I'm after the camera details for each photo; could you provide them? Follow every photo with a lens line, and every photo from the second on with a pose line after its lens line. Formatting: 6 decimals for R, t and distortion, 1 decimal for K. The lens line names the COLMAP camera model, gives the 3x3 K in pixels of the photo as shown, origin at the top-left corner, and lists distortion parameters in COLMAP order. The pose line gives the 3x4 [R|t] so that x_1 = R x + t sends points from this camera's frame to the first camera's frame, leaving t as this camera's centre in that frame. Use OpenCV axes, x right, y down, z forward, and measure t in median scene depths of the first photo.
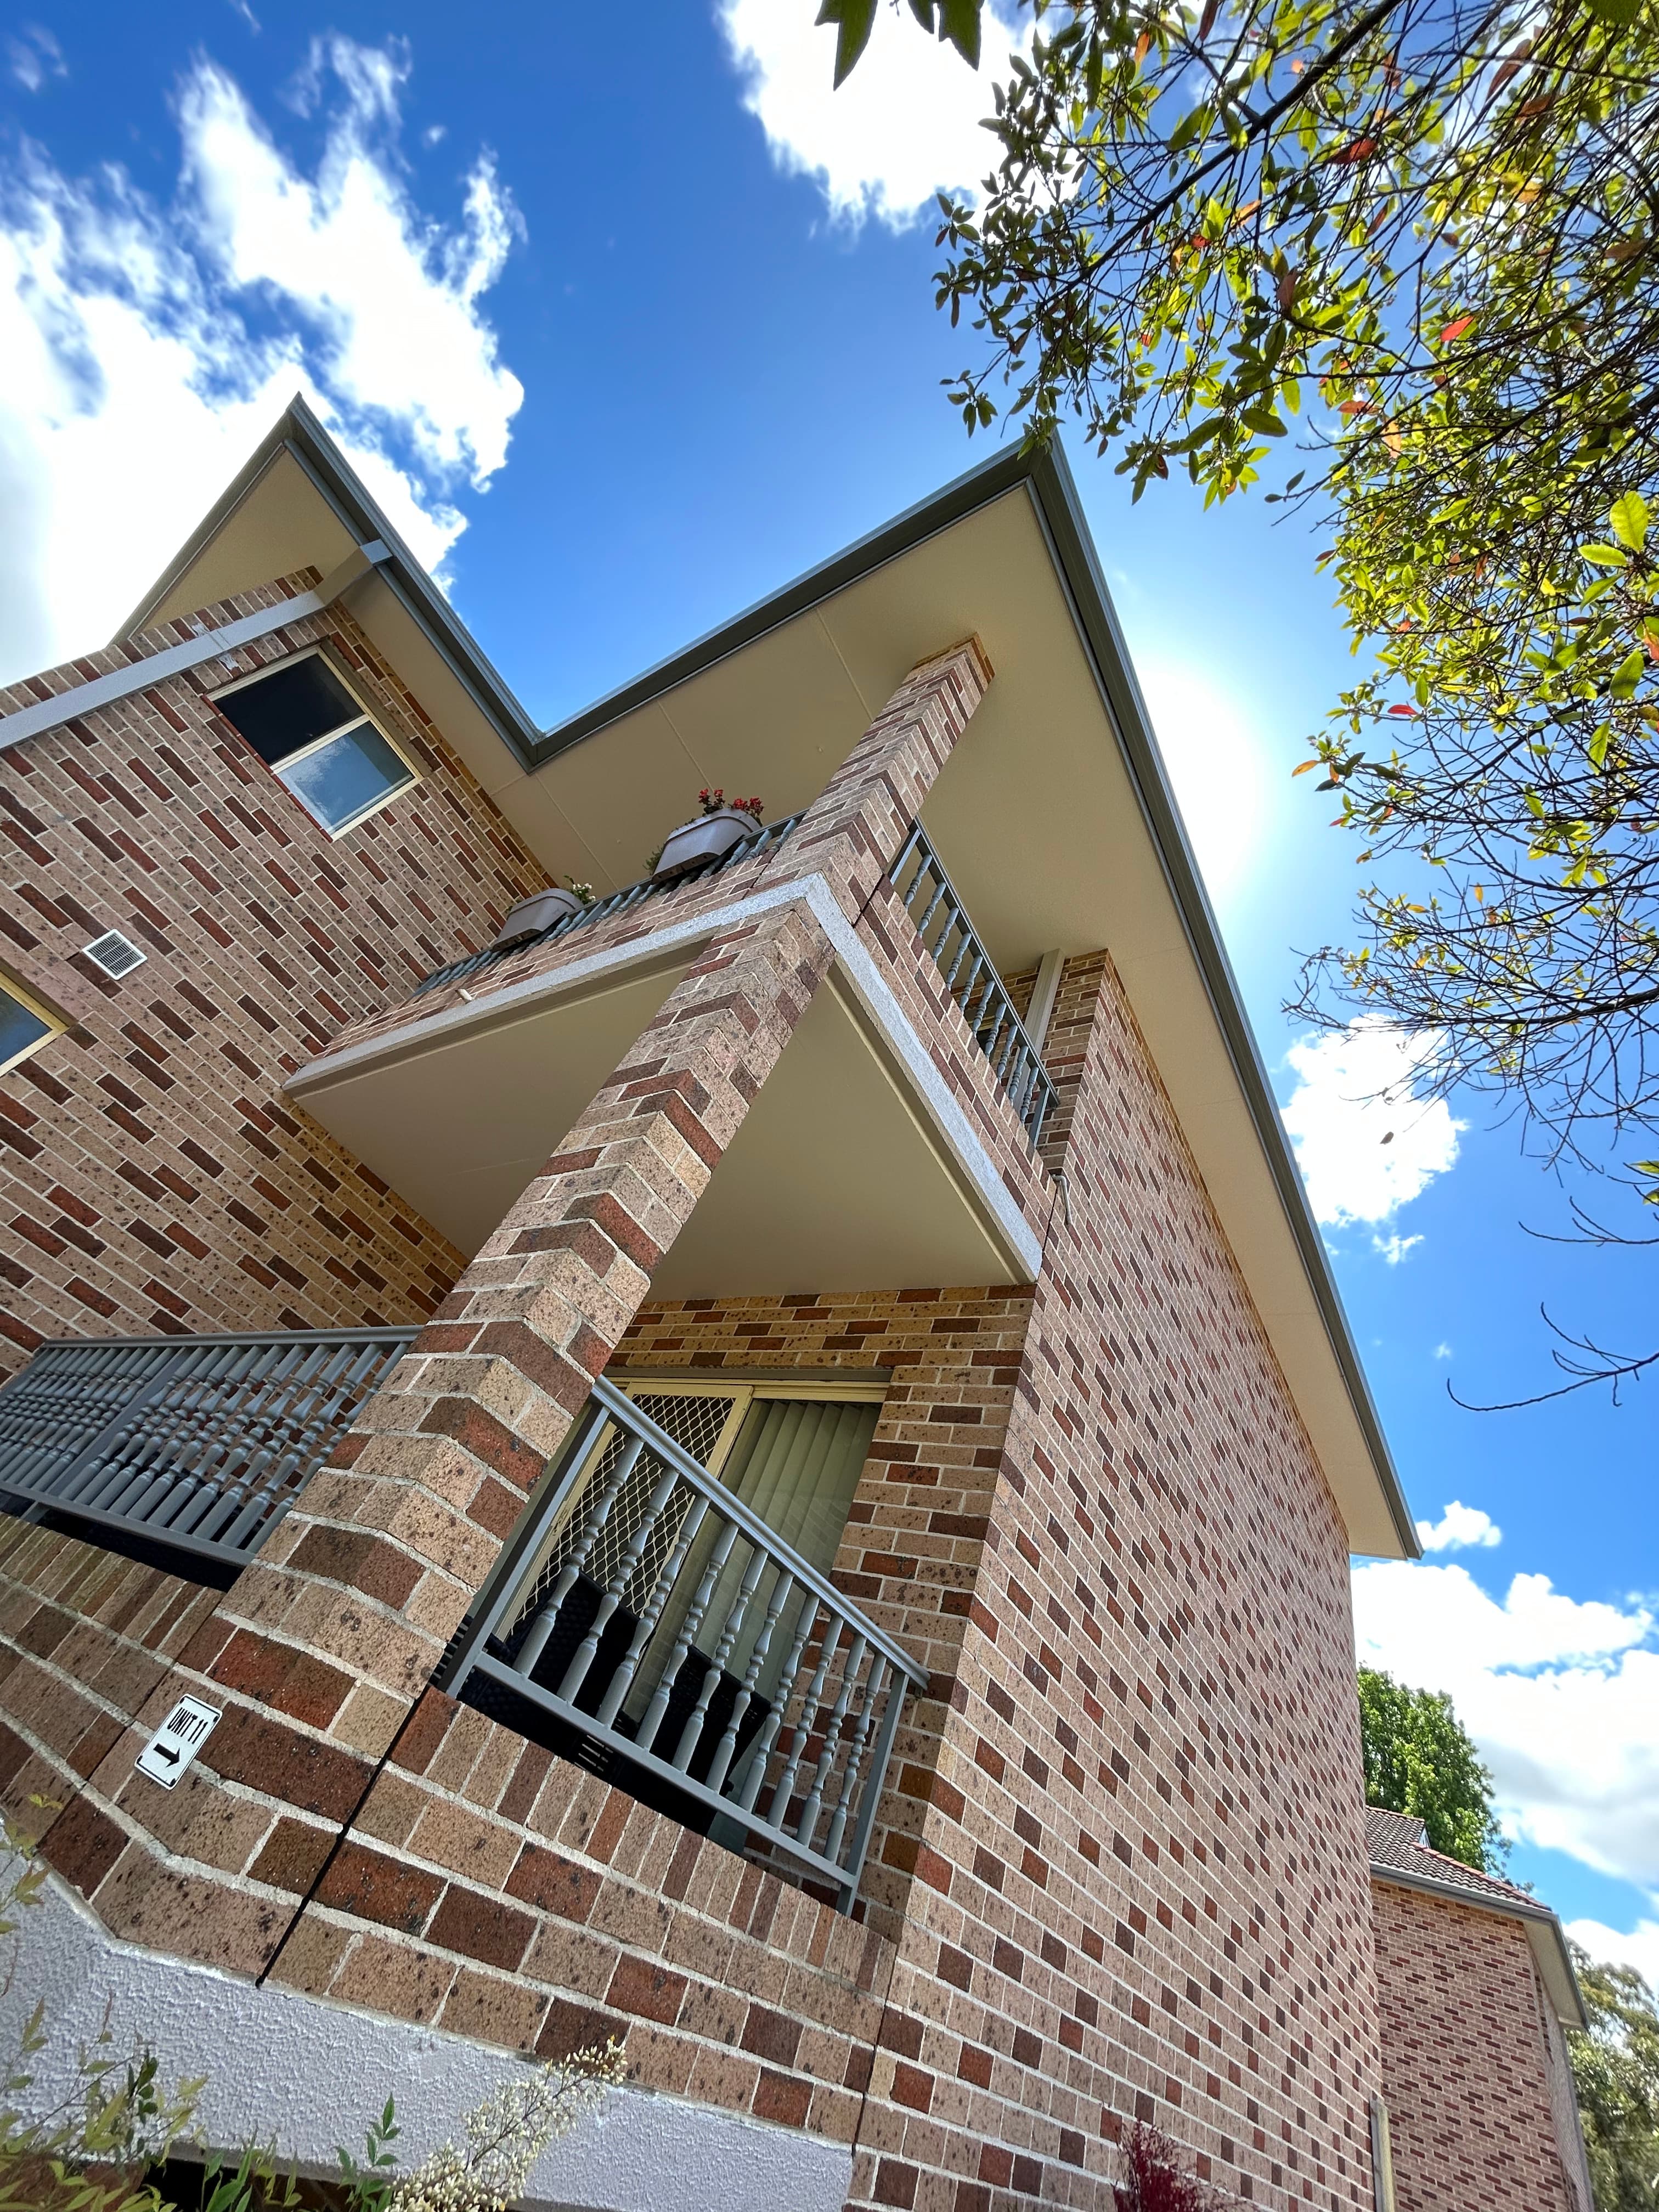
lens RADIAL K [[889.1, 0, 830.3], [0, 889.1, 1099.7], [0, 0, 1]] dist [-0.002064, 0.001712]
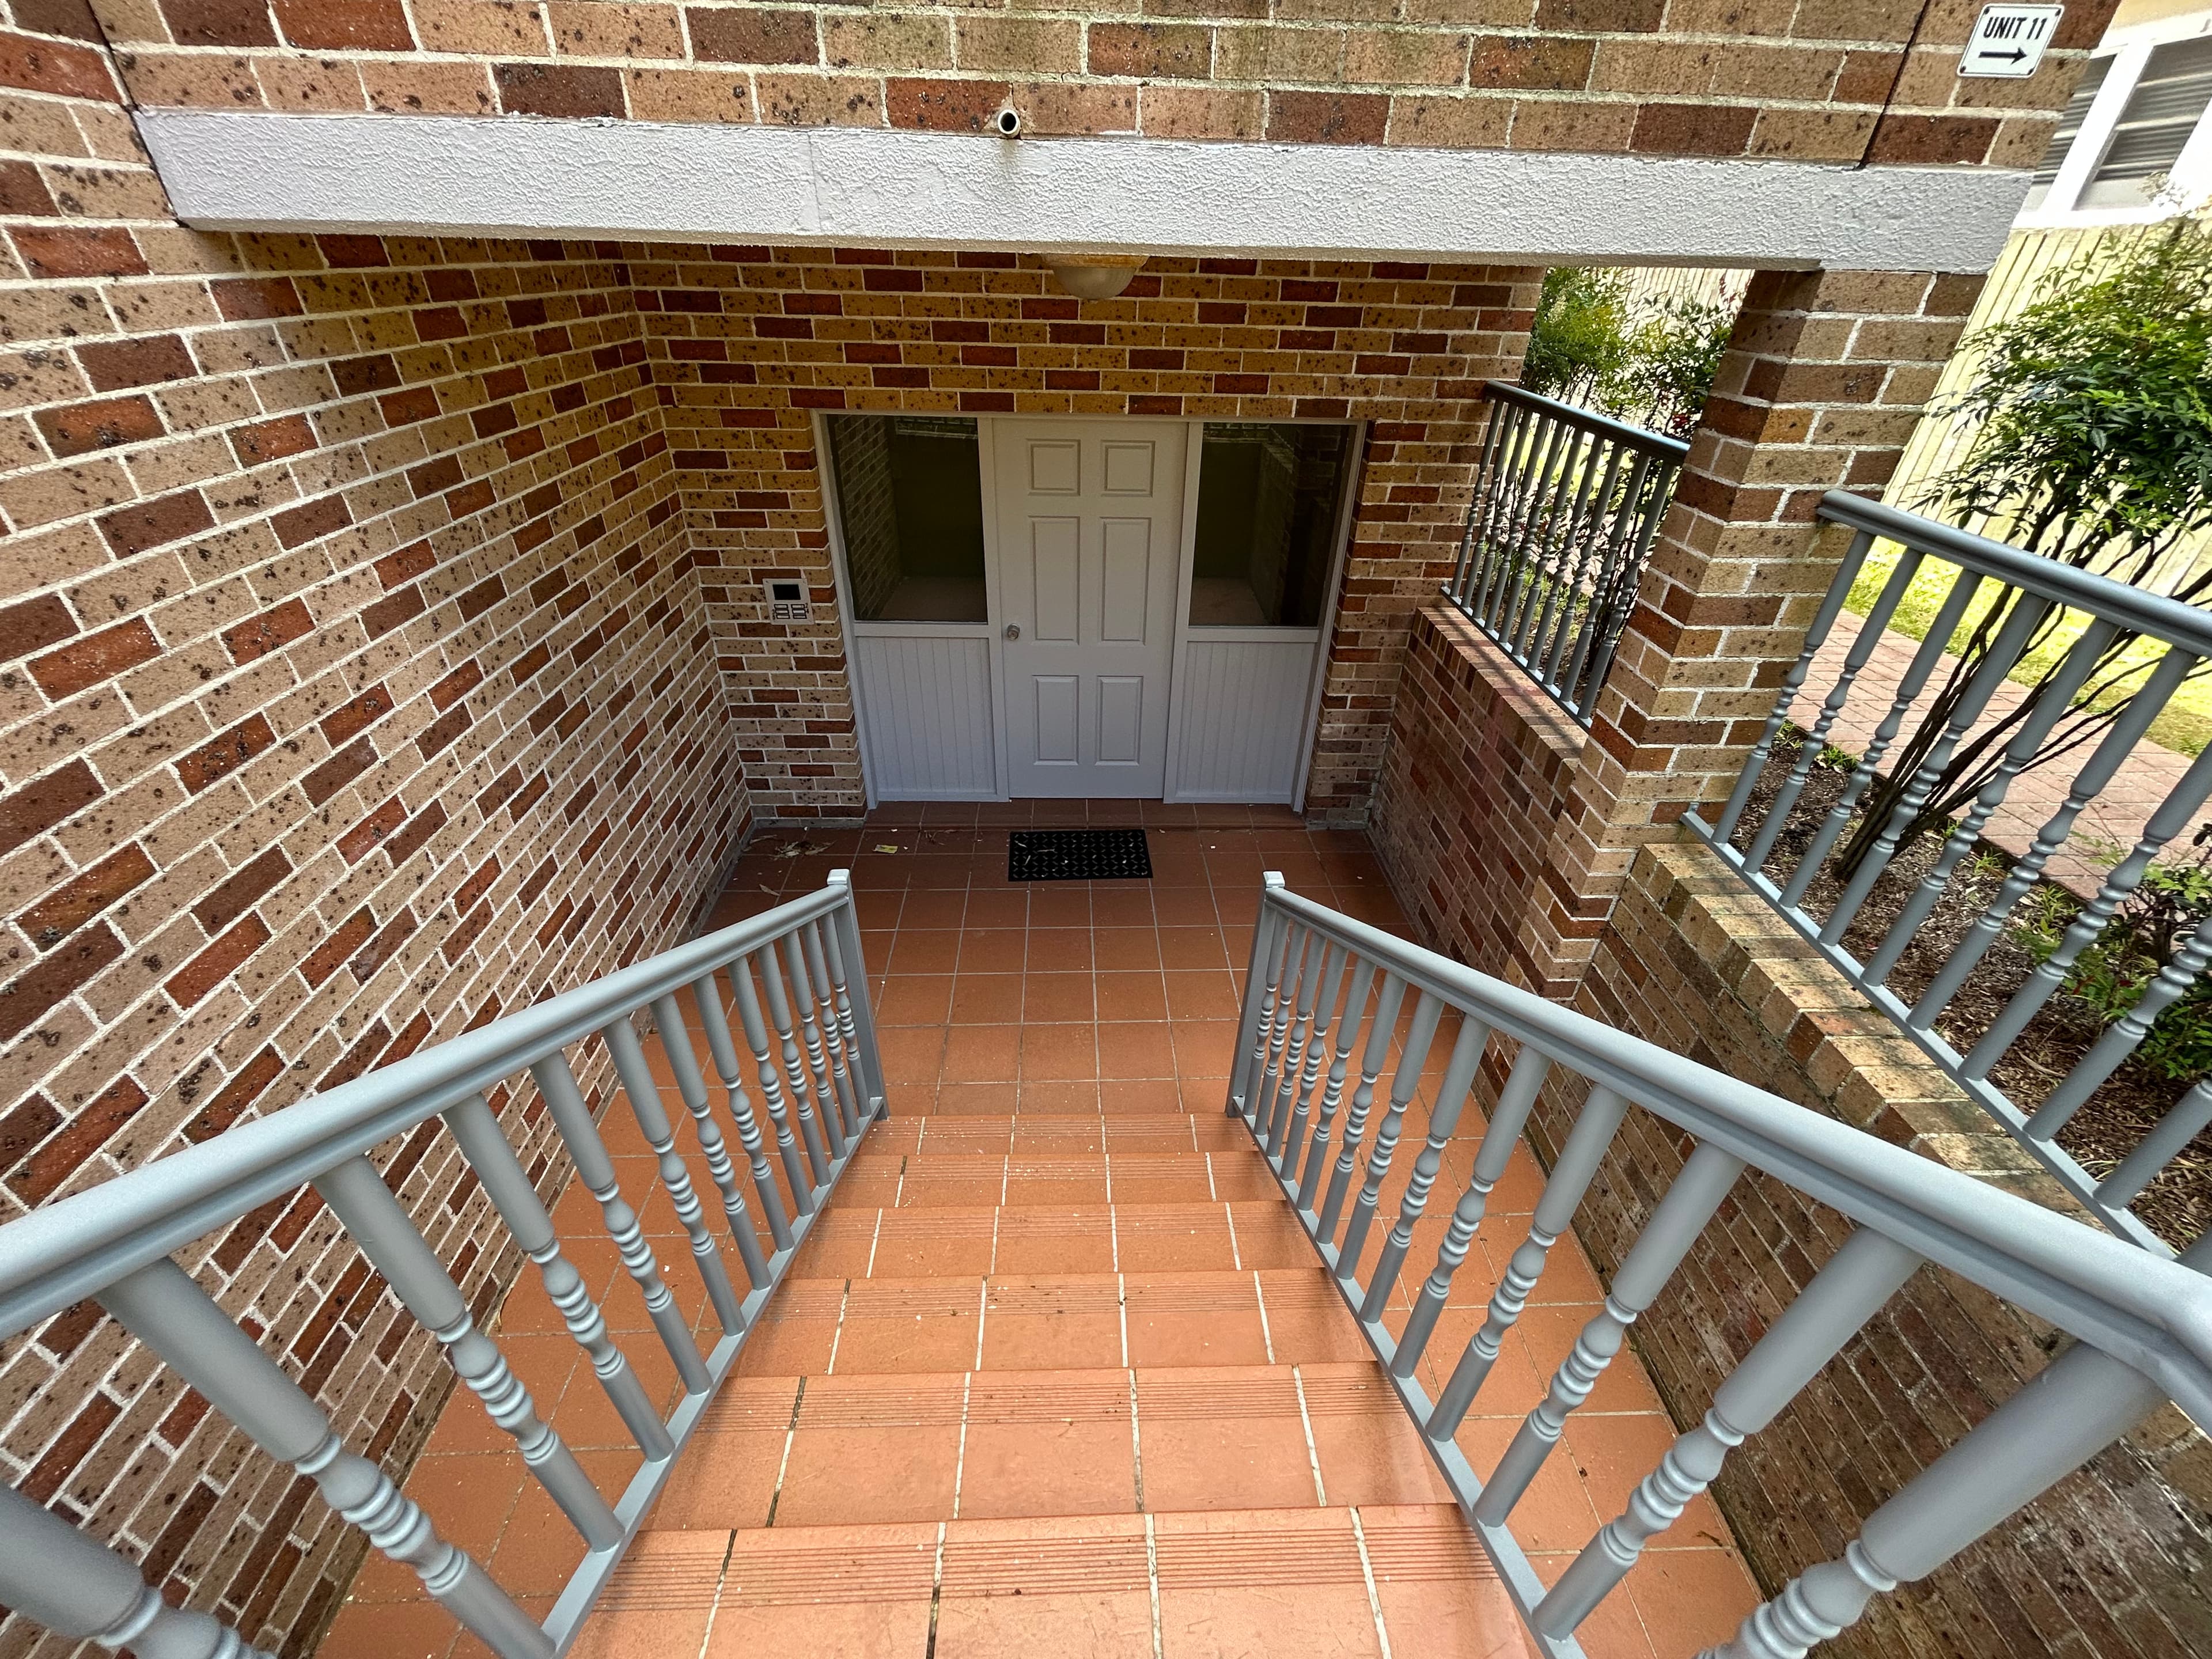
lens RADIAL K [[889.1, 0, 1101.3], [0, 889.1, 828.2], [0, 0, 1]] dist [-0.002064, 0.001712]
pose [[0.799444, -0.541139, 0.260878, -0.909484], [-0.198785, 0.171506, 0.964920, -0.004148], [-0.566898, -0.823258, 0.029539, 0.275503]]
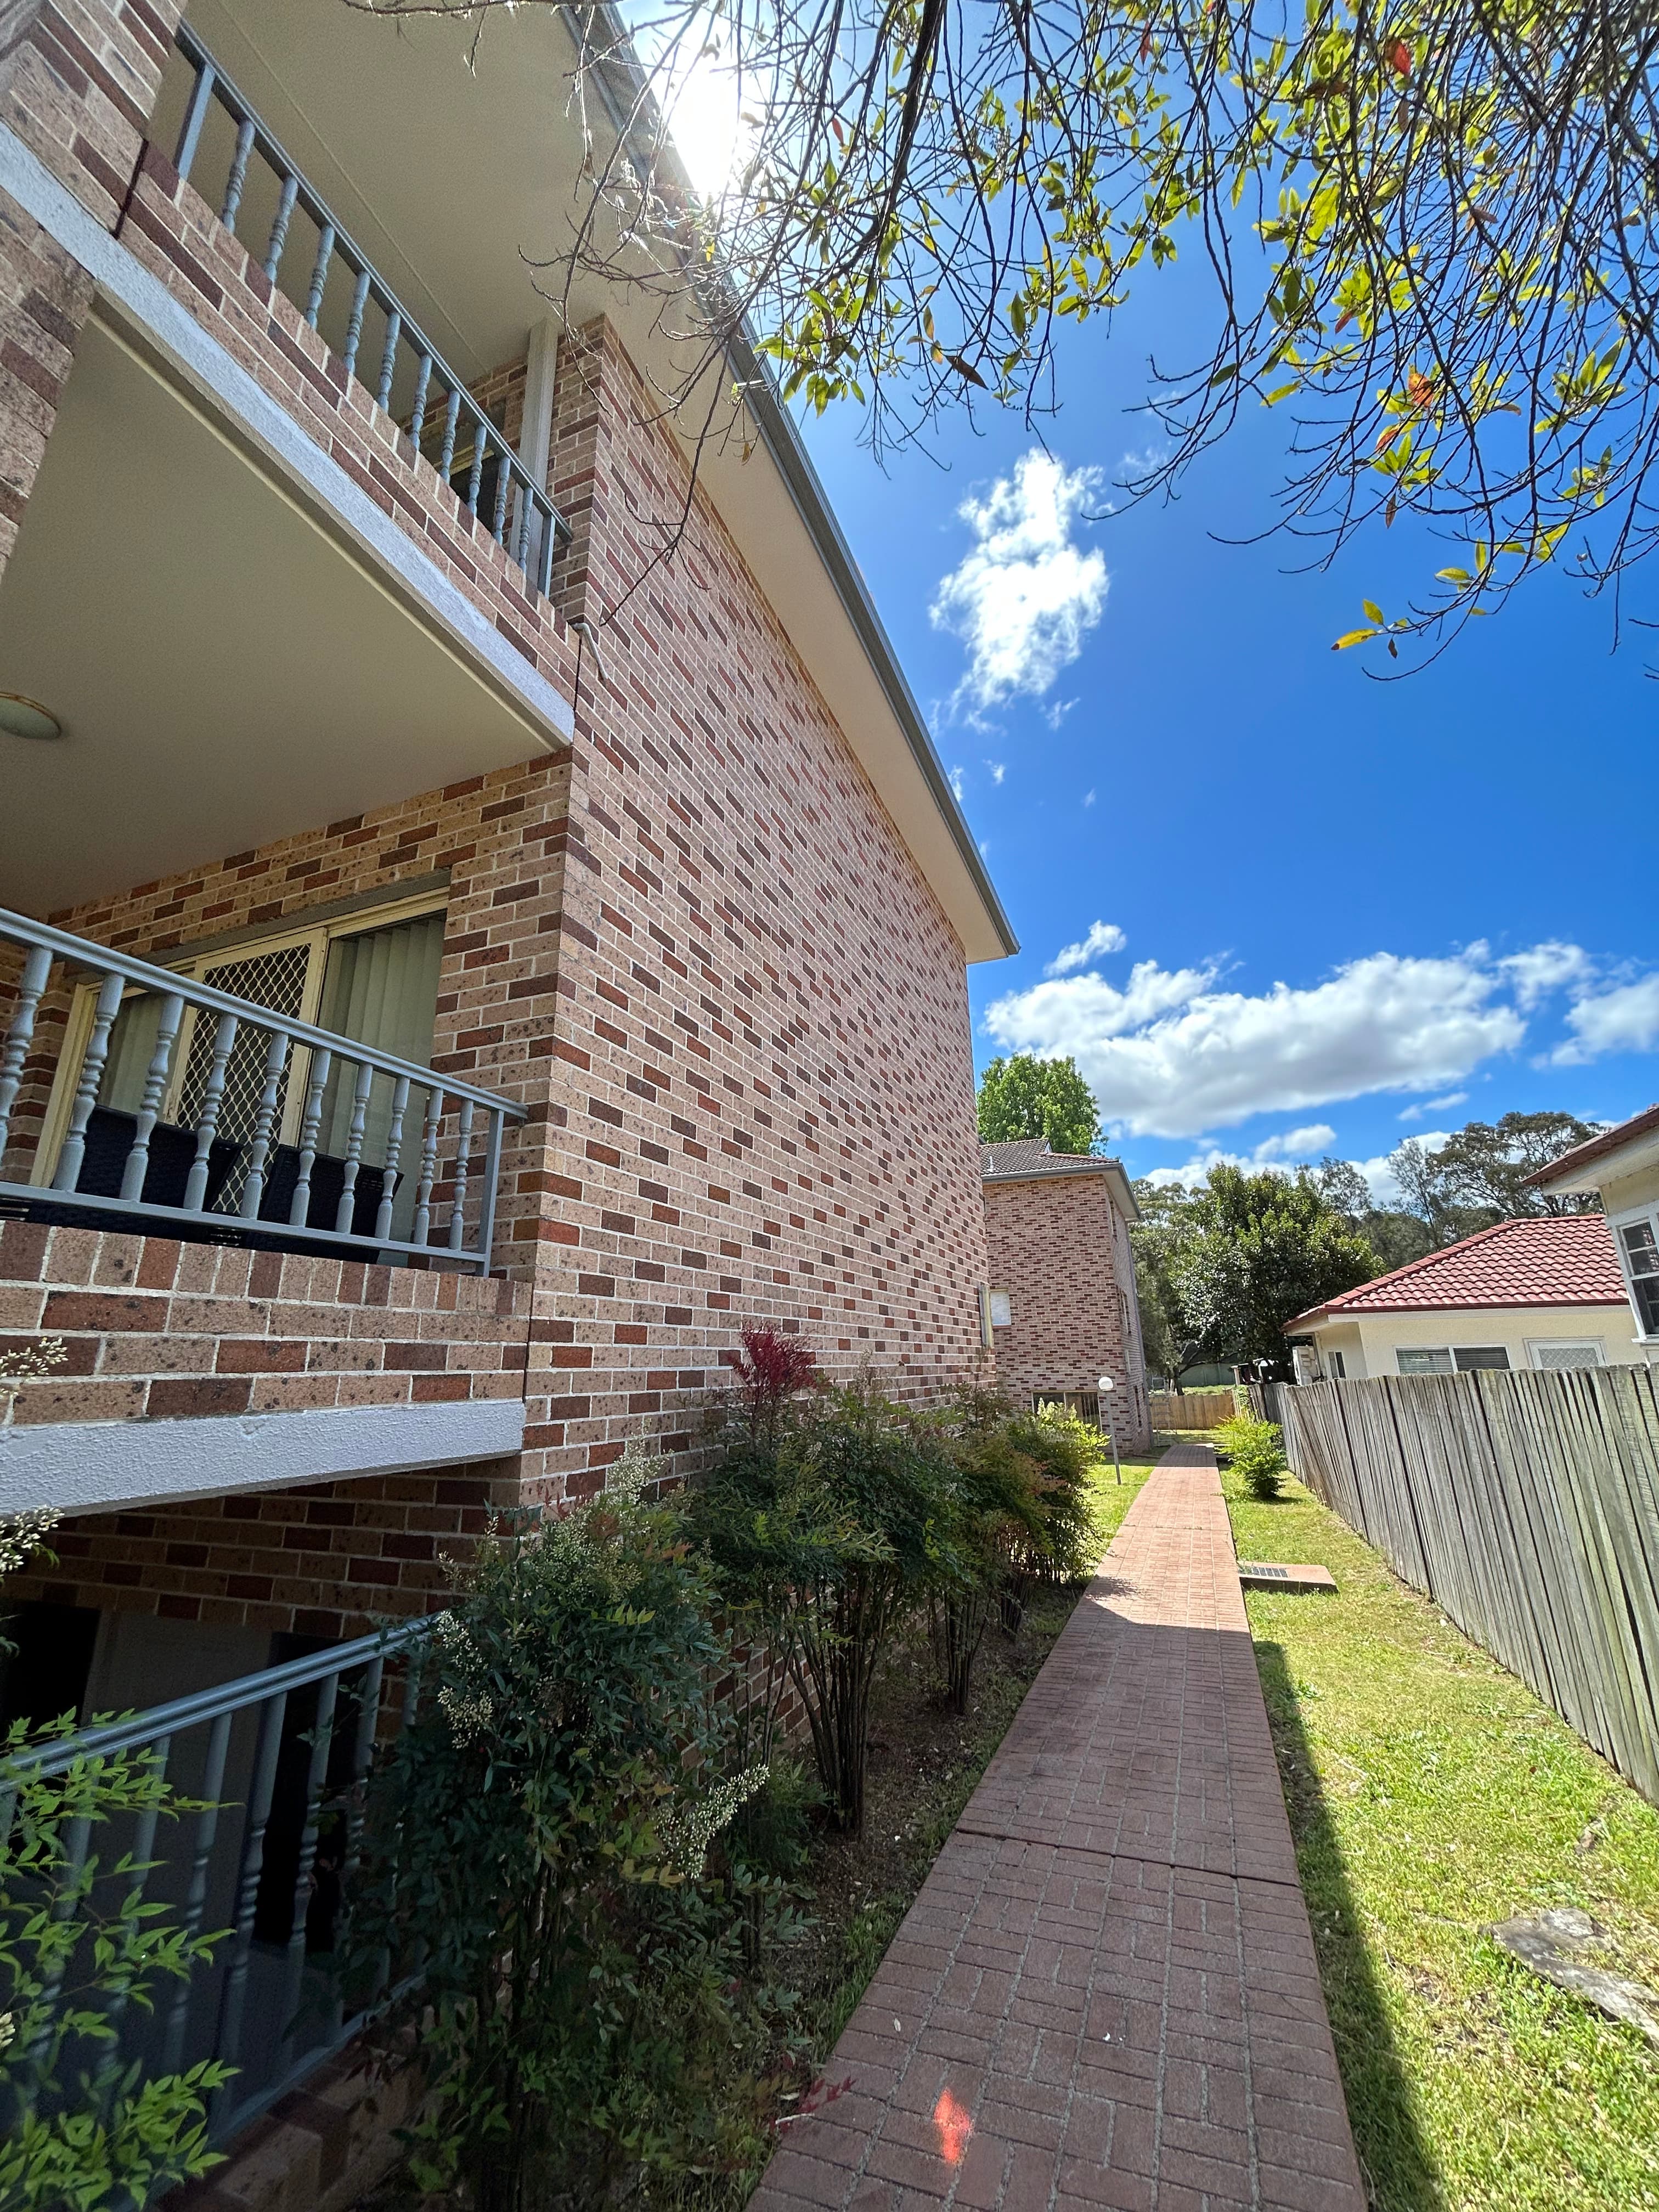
lens RADIAL K [[889.1, 0, 830.3], [0, 889.1, 1099.7], [0, 0, 1]] dist [-0.002064, 0.001712]
pose [[0.926726, -0.285627, 0.244123, 0.144418], [0.132057, 0.855862, 0.500062, 0.088481], [-0.351767, -0.431182, 0.830868, -0.060121]]
